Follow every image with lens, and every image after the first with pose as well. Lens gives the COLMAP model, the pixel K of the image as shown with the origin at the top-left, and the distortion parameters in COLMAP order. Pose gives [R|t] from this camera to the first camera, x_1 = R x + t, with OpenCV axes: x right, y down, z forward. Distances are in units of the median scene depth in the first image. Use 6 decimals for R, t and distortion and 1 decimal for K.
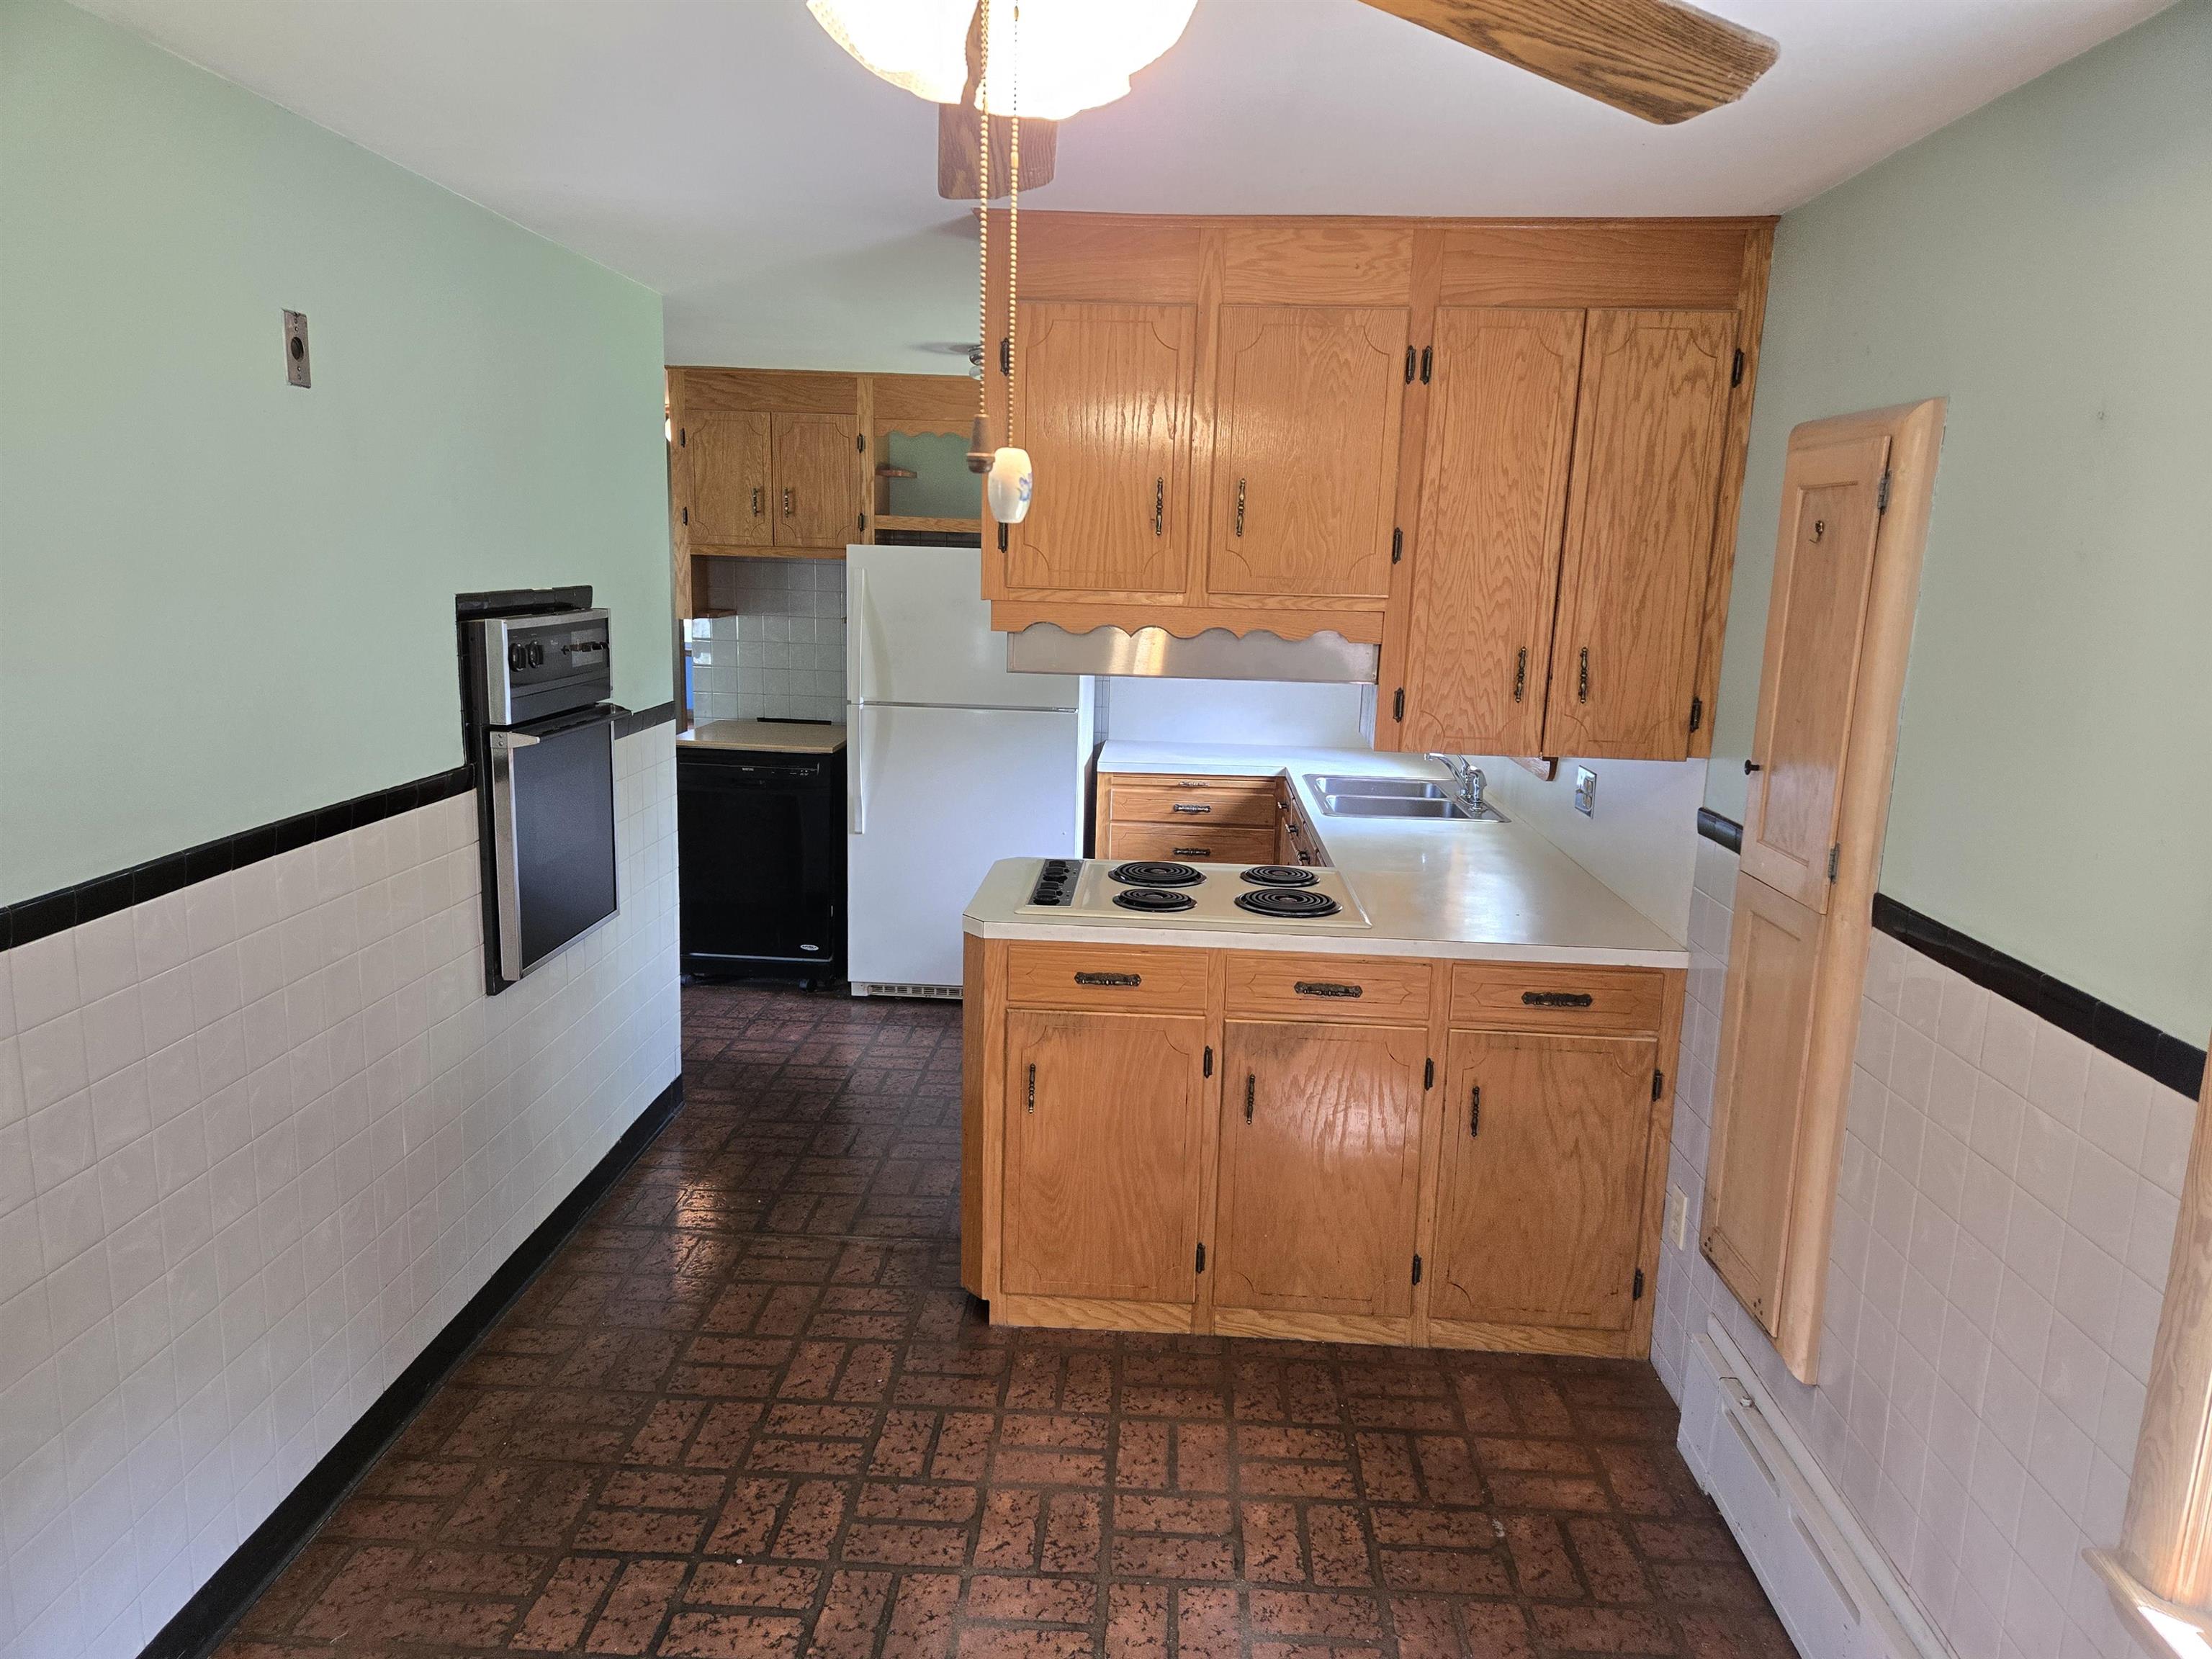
lens RADIAL K [[1471.9, 0, 1109.4], [0, 1471.9, 826.2], [0, 0, 1]] dist [0.078515, -0.064560]
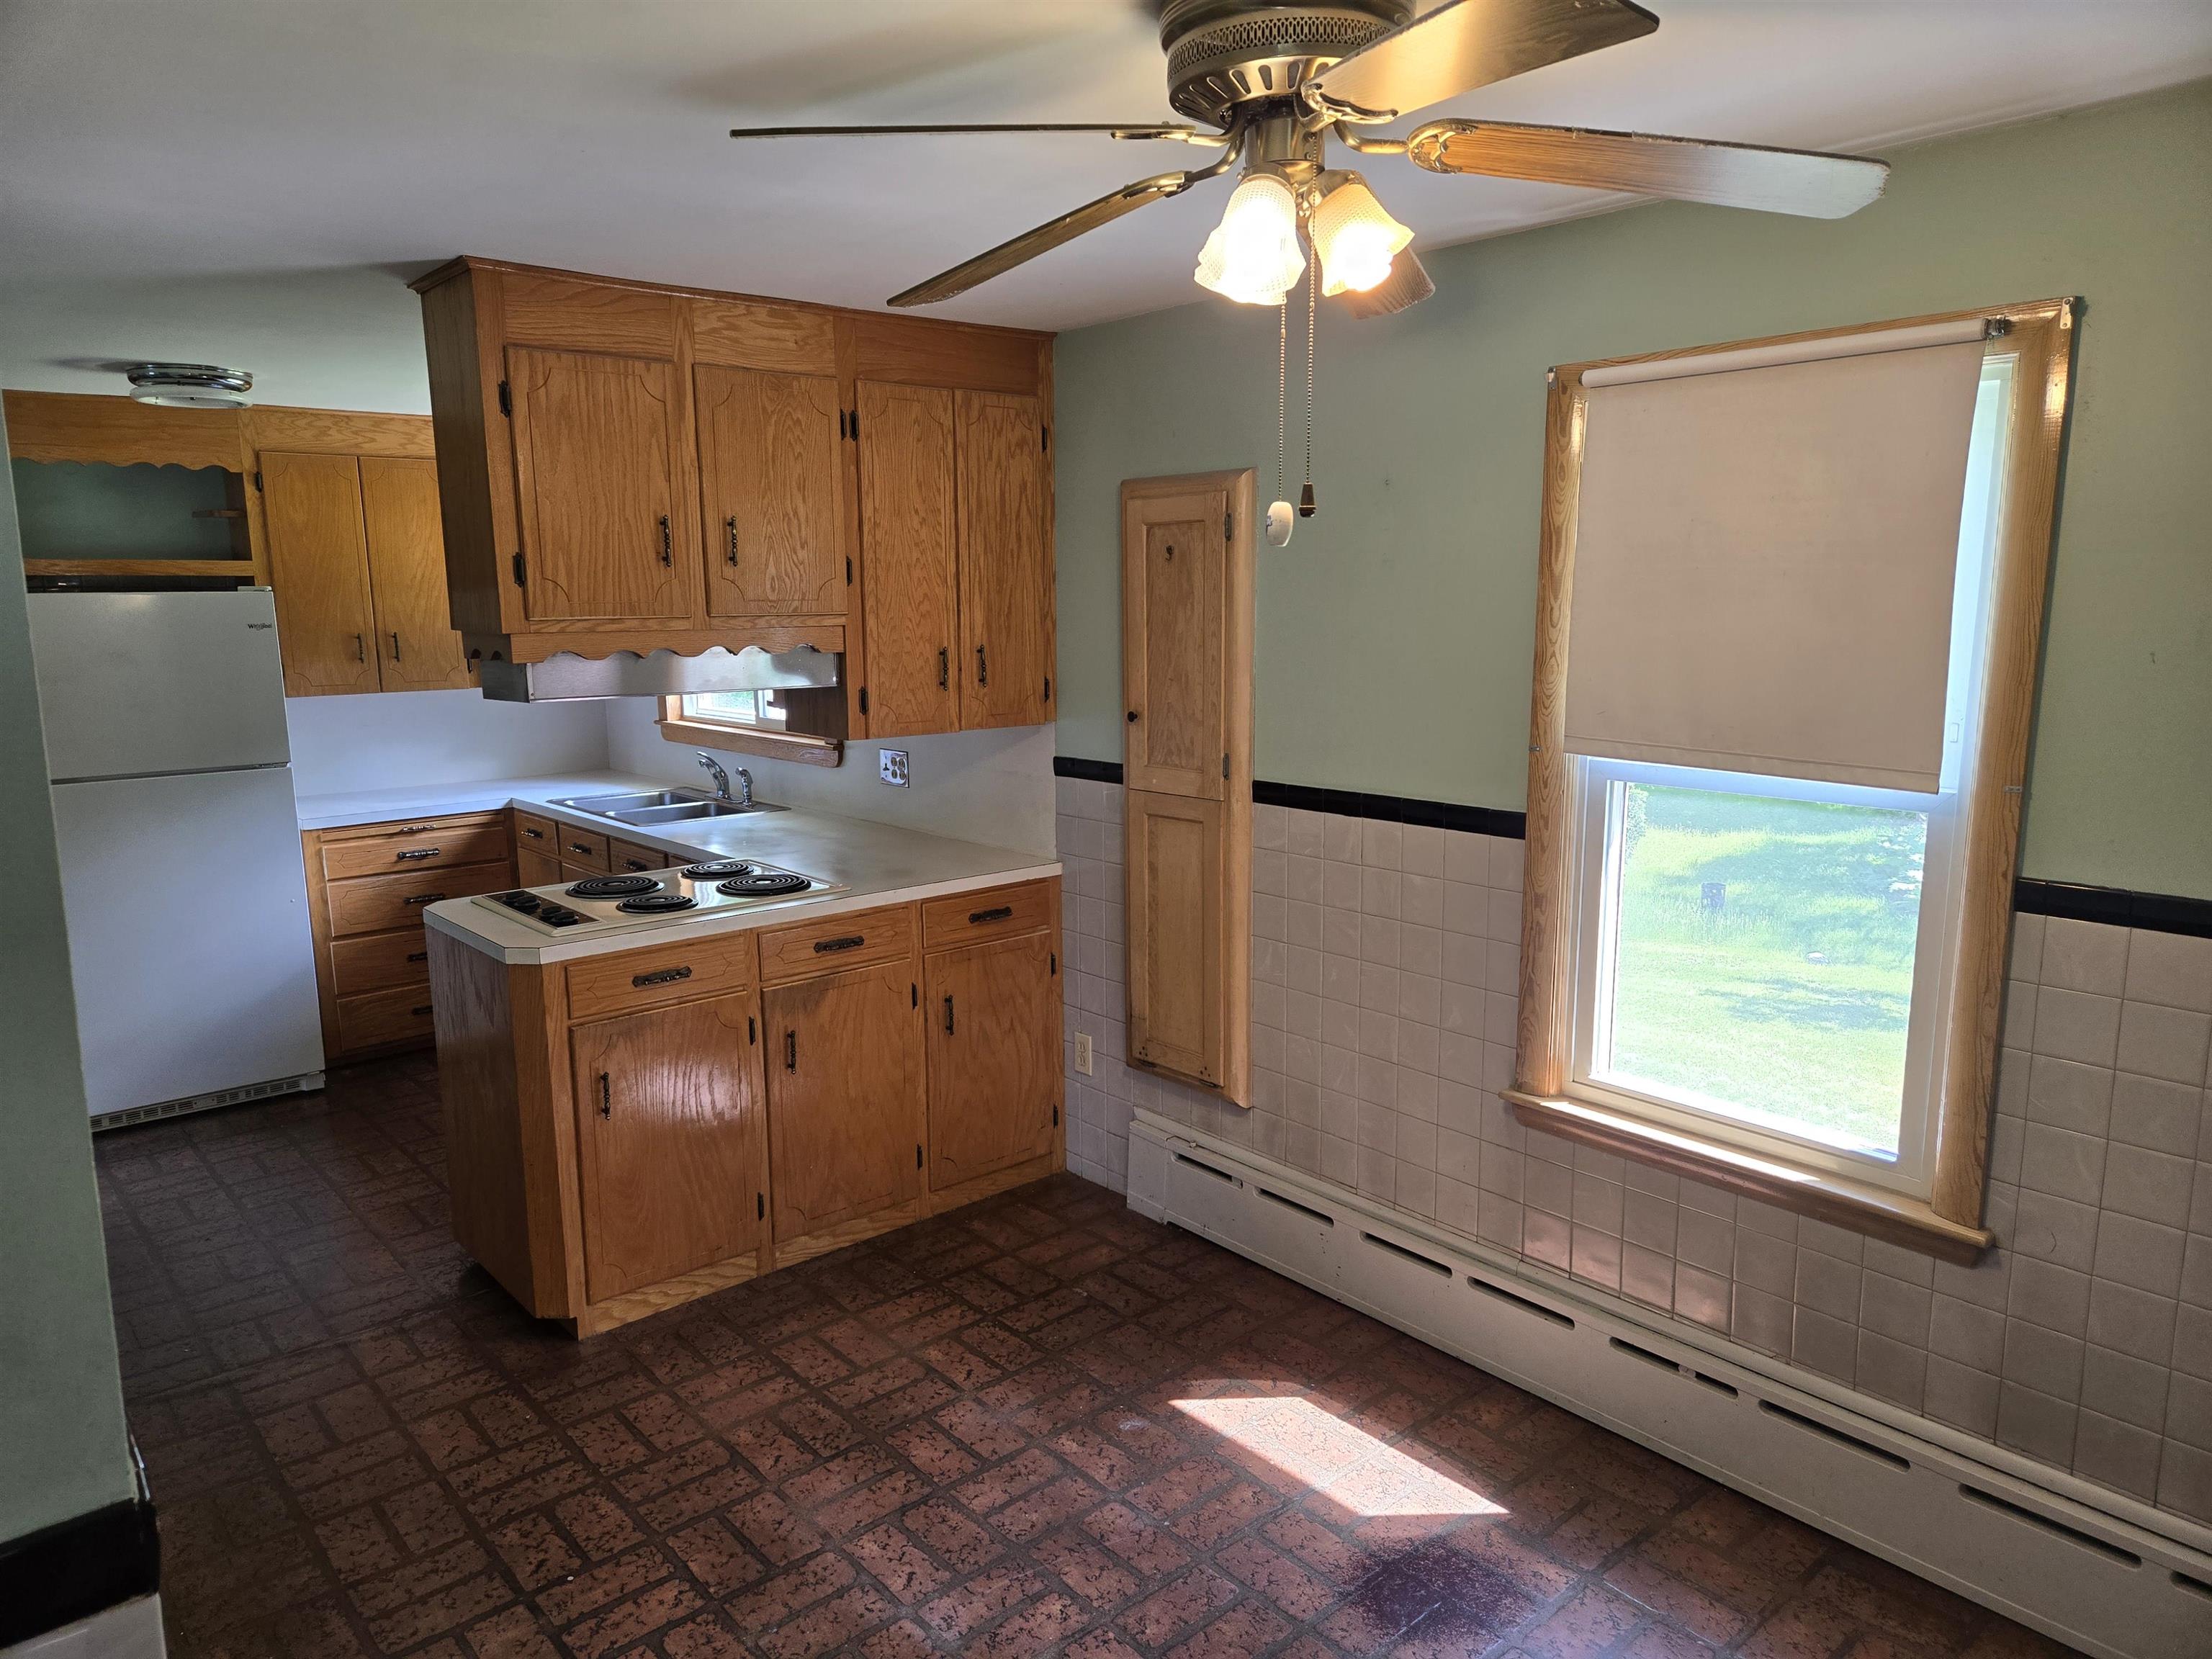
lens RADIAL K [[1471.9, 0, 1080.1], [0, 1471.9, 840.9], [0, 0, 1]] dist [0.078515, -0.064560]
pose [[0.729957, -0.152780, 0.666199, -0.508928], [0.160303, 0.985779, 0.050425, -0.000299], [-0.664429, 0.069985, 0.744068, -0.022548]]
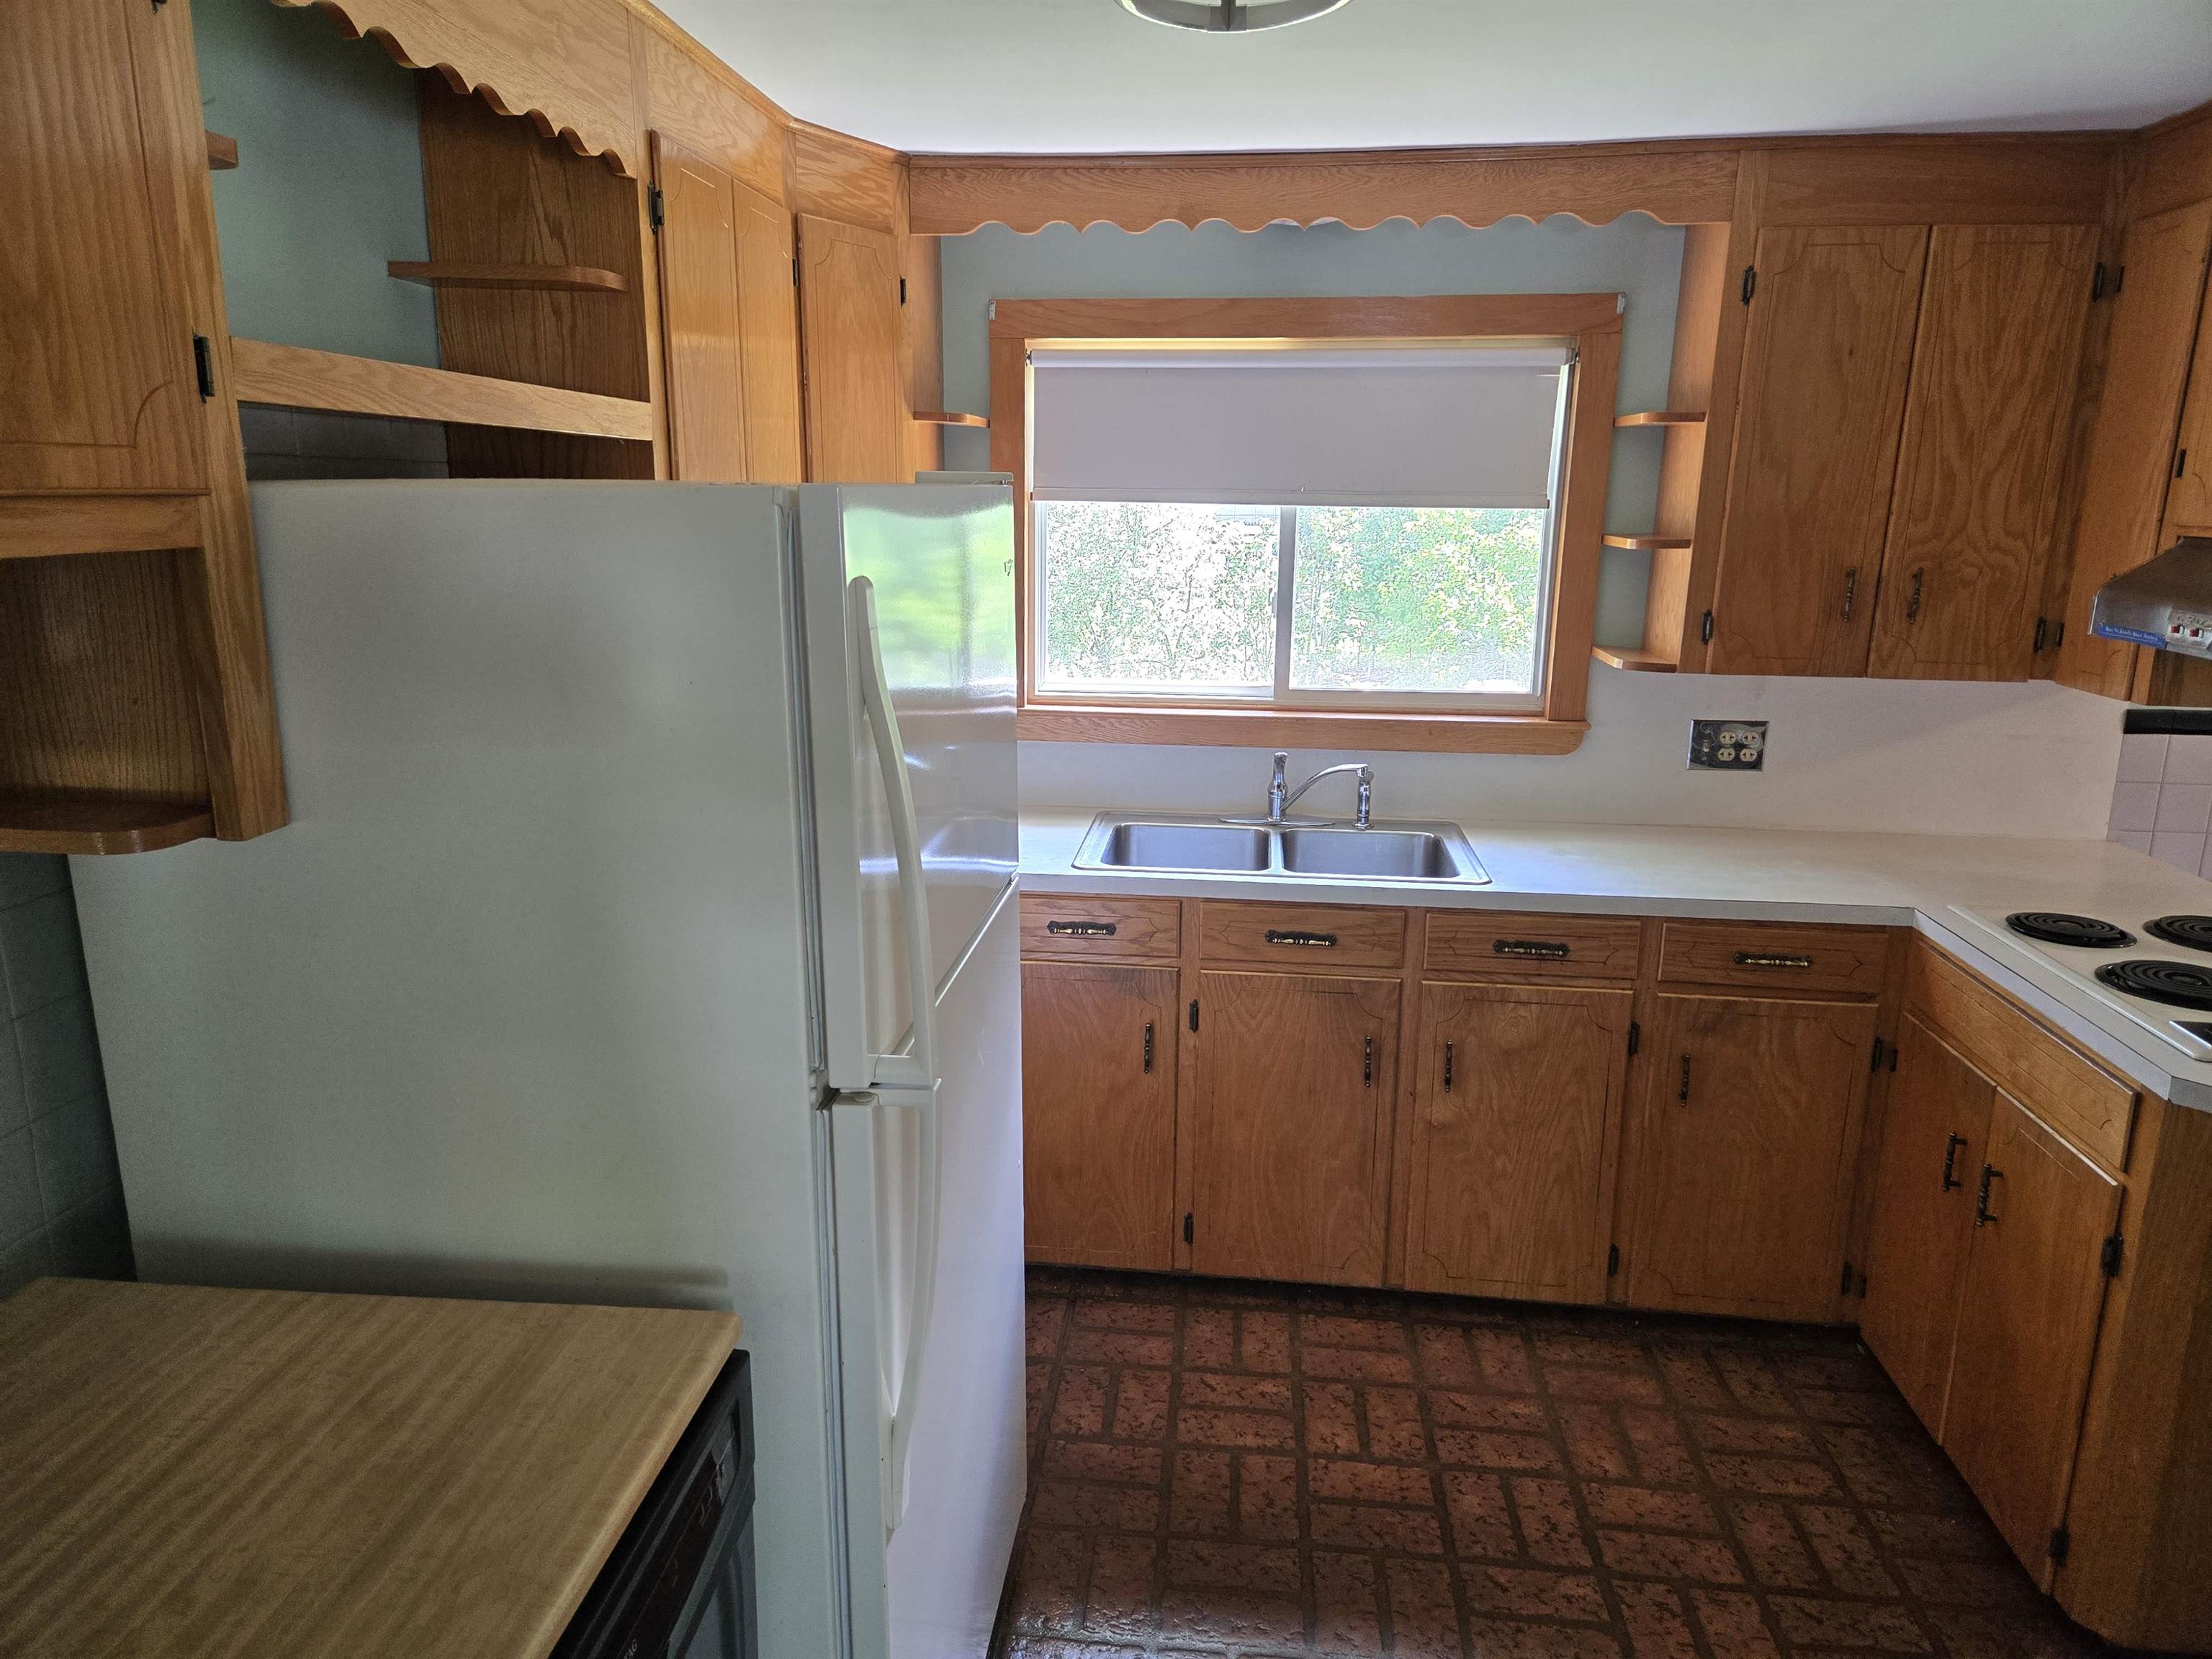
lens RADIAL K [[1471.9, 0, 1085.0], [0, 1471.9, 834.6], [0, 0, 1]] dist [0.078515, -0.064560]
pose [[0.063051, -0.255657, 0.964709, -0.734156], [0.184251, 0.952998, 0.240511, -0.324245], [-0.980855, 0.162584, 0.107193, 1.645216]]
